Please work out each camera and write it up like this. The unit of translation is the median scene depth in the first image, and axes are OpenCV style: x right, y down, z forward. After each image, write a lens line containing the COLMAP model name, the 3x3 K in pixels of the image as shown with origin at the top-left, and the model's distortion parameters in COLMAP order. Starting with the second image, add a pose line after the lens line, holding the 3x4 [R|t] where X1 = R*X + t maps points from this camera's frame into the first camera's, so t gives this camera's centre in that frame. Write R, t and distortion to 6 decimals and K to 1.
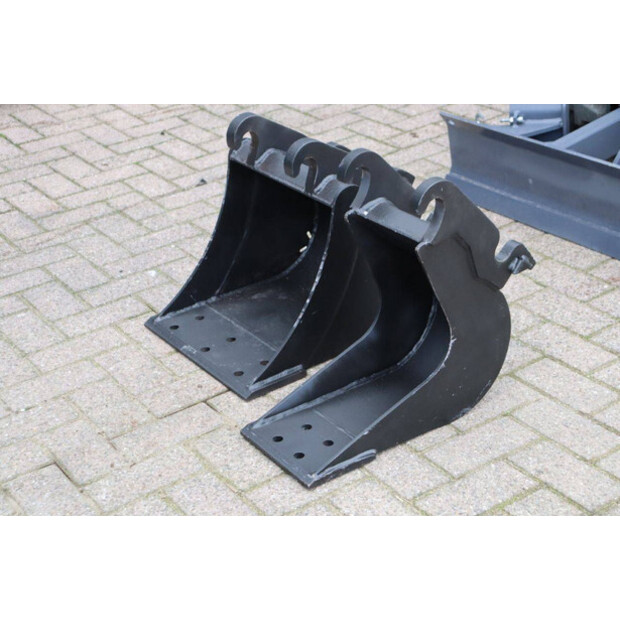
lens RADIAL K [[1134.5, 0, 309.8], [0, 1134.5, 309.4], [0, 0, 1]] dist [0.196241, 0.000000]
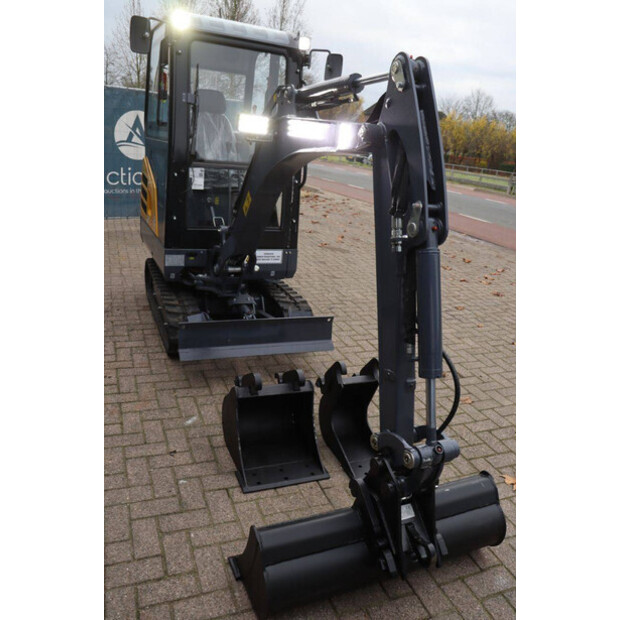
lens RADIAL K [[500.8, 0, 313.7], [0, 500.8, 309.6], [0, 0, 1]] dist [-0.132129, 0.033556]
pose [[0.200021, -0.220969, 0.954549, -0.907832], [0.340507, 0.929189, 0.143747, -0.380382], [-0.918720, 0.296279, 0.261098, 0.622215]]
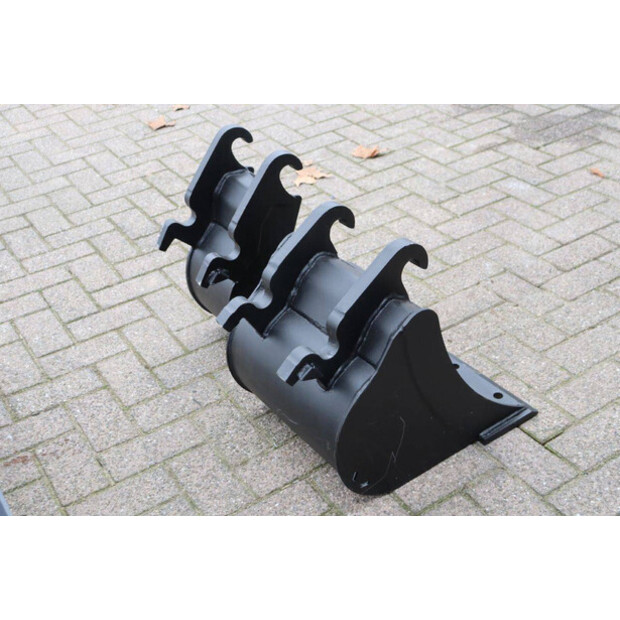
lens RADIAL K [[805.7, 0, 315.4], [0, 805.7, 314.6], [0, 0, 1]] dist [0.034220, 0.000000]
pose [[-0.987657, 0.116277, 0.104945, -0.048618], [0.148004, 0.473502, 0.868269, -0.648313], [0.051268, 0.873084, -0.484867, 1.322651]]
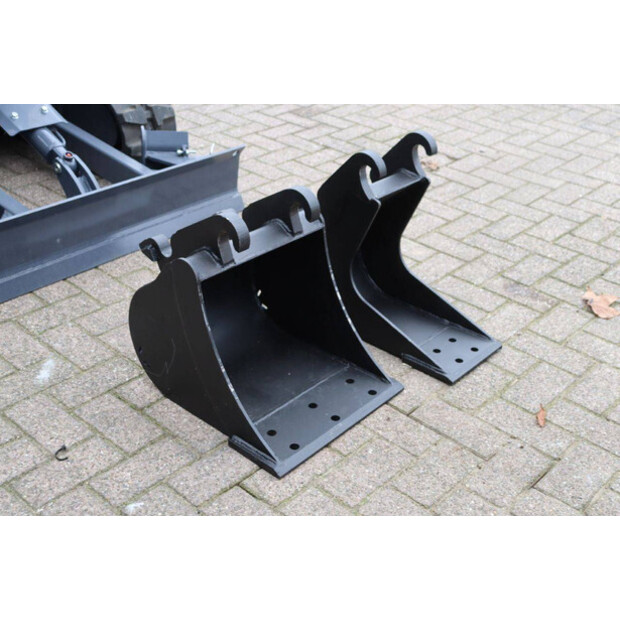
lens RADIAL K [[805.7, 0, 310.5], [0, 805.7, 308.1], [0, 0, 1]] dist [0.034220, 0.000000]
pose [[-0.229521, -0.436475, 0.869948, -0.674521], [0.425556, 0.758845, 0.493007, -0.406258], [-0.875341, 0.483367, 0.011573, 0.975184]]
